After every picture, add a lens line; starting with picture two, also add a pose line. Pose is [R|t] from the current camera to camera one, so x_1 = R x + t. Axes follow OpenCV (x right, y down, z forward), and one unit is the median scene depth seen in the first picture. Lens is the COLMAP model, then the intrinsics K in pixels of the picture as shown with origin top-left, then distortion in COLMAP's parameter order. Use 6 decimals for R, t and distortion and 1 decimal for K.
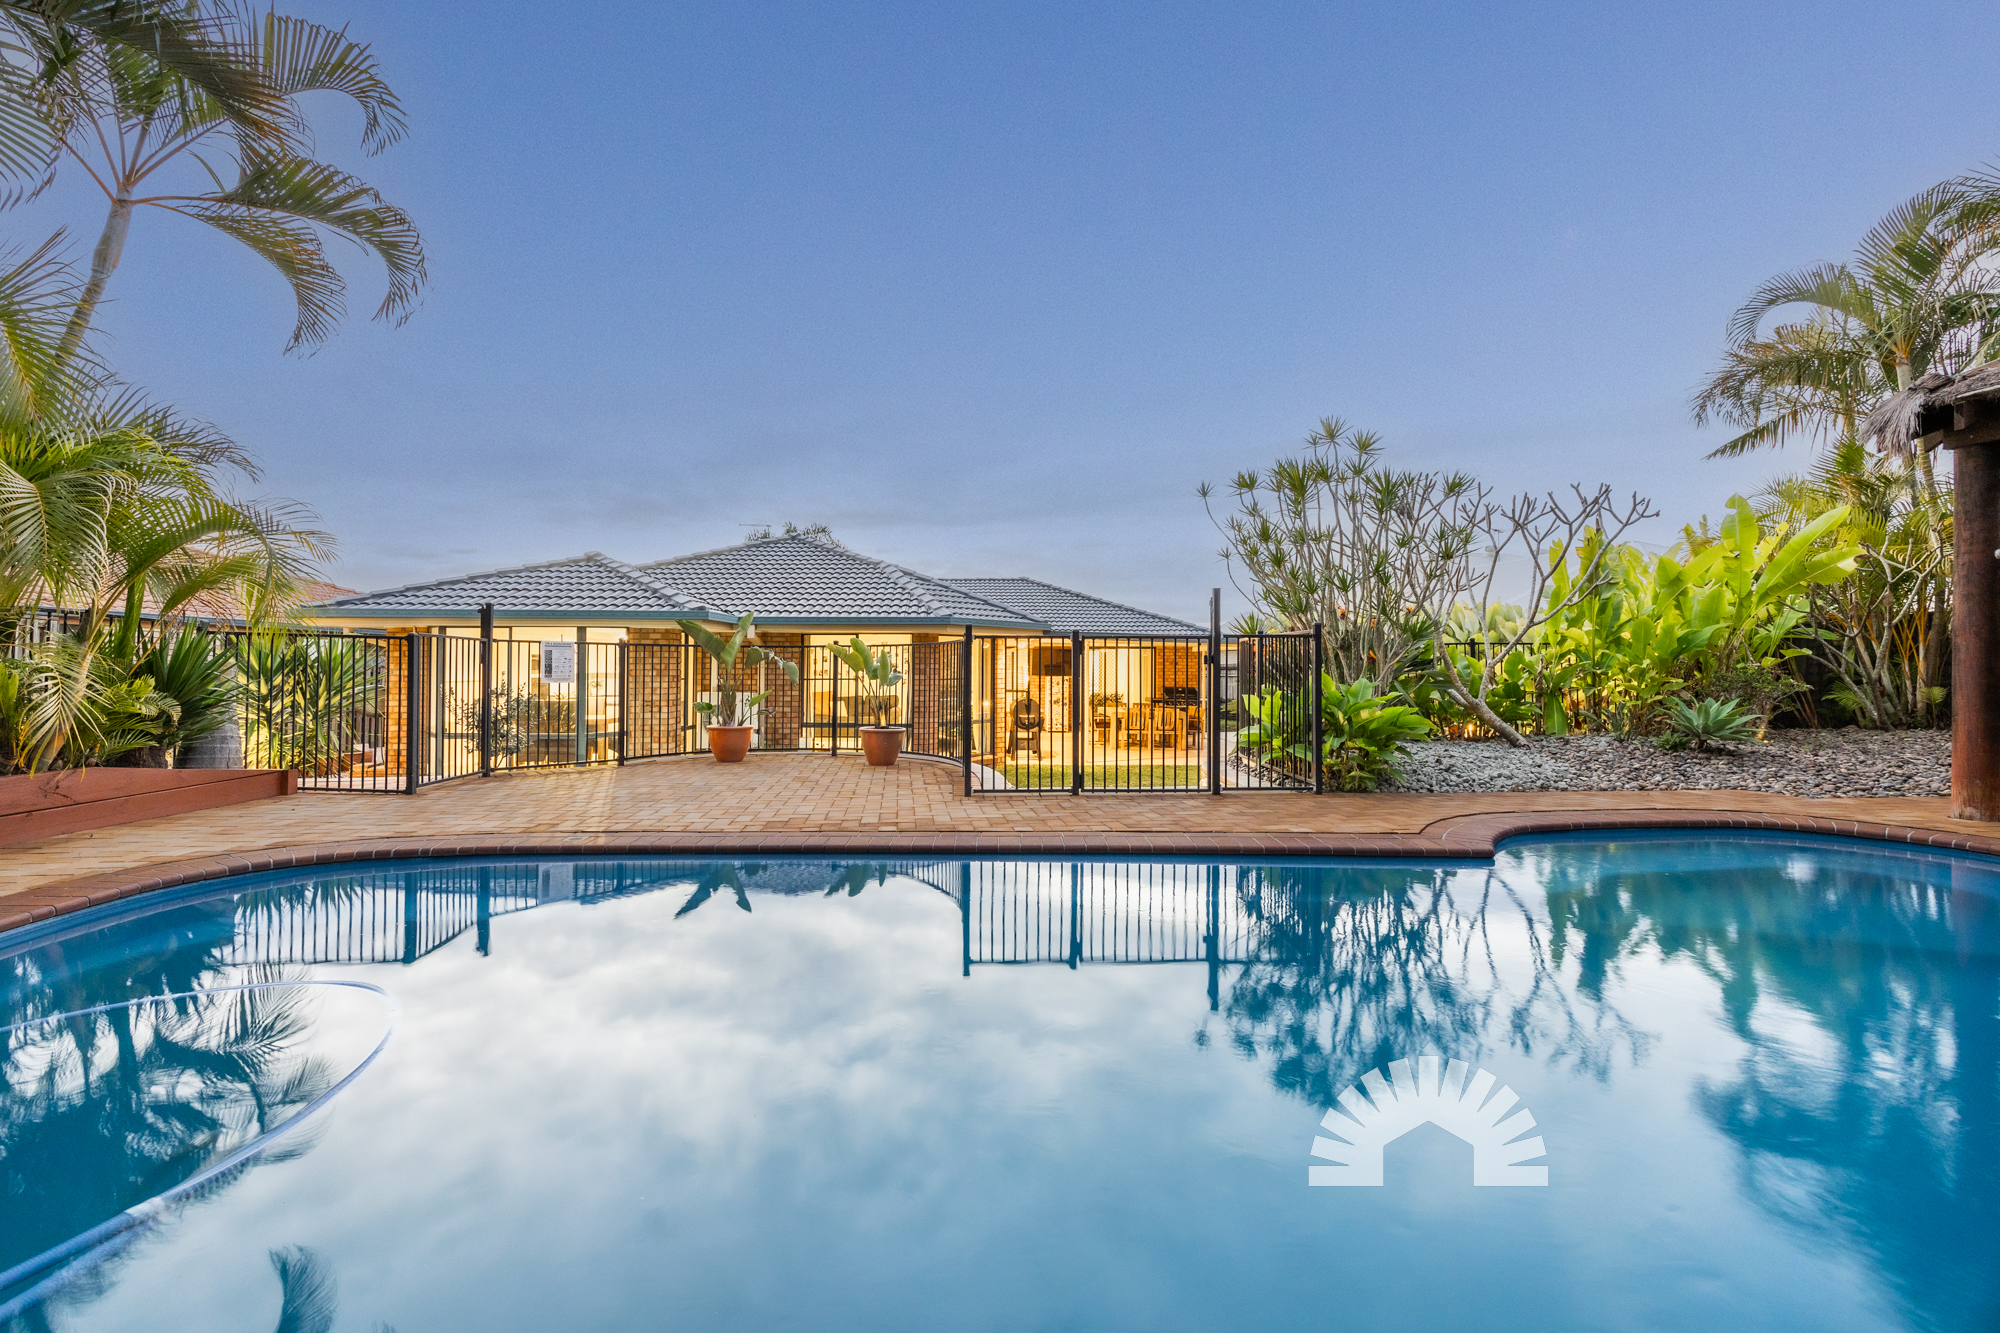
lens RADIAL K [[794.8, 0, 1000.0], [0, 794.8, 666.5], [0, 0, 1]] dist [-0.000034, 0.000122]
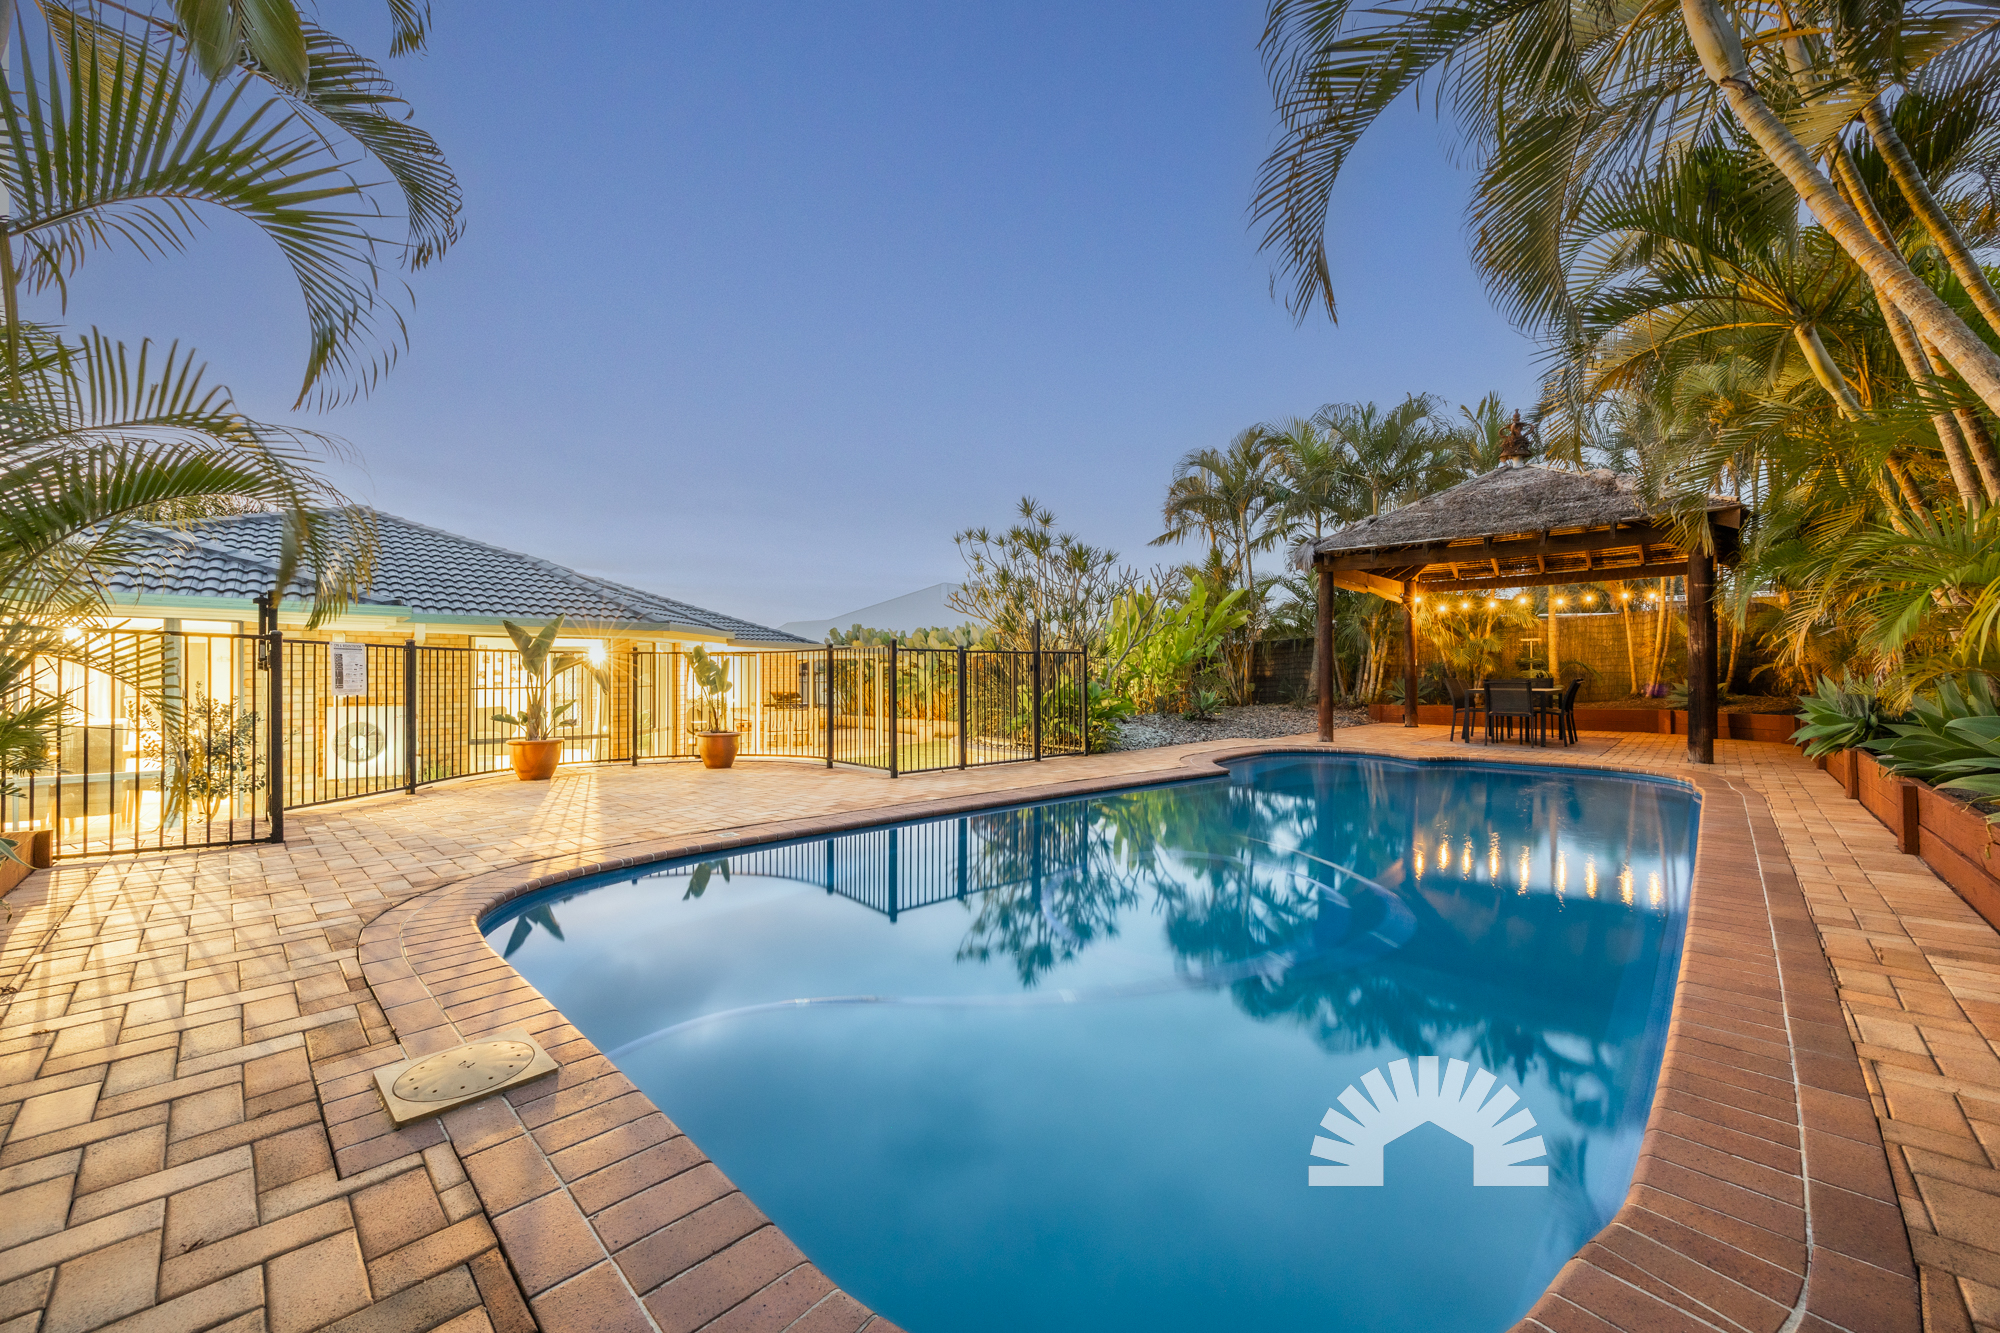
lens RADIAL K [[794.8, 0, 1000.0], [0, 794.8, 666.5], [0, 0, 1]] dist [-0.000034, 0.000122]
pose [[0.744987, 0.003115, 0.667072, -0.571511], [0.002417, 0.999970, -0.007369, -0.000602], [-0.667075, 0.007103, 0.744957, -0.021634]]
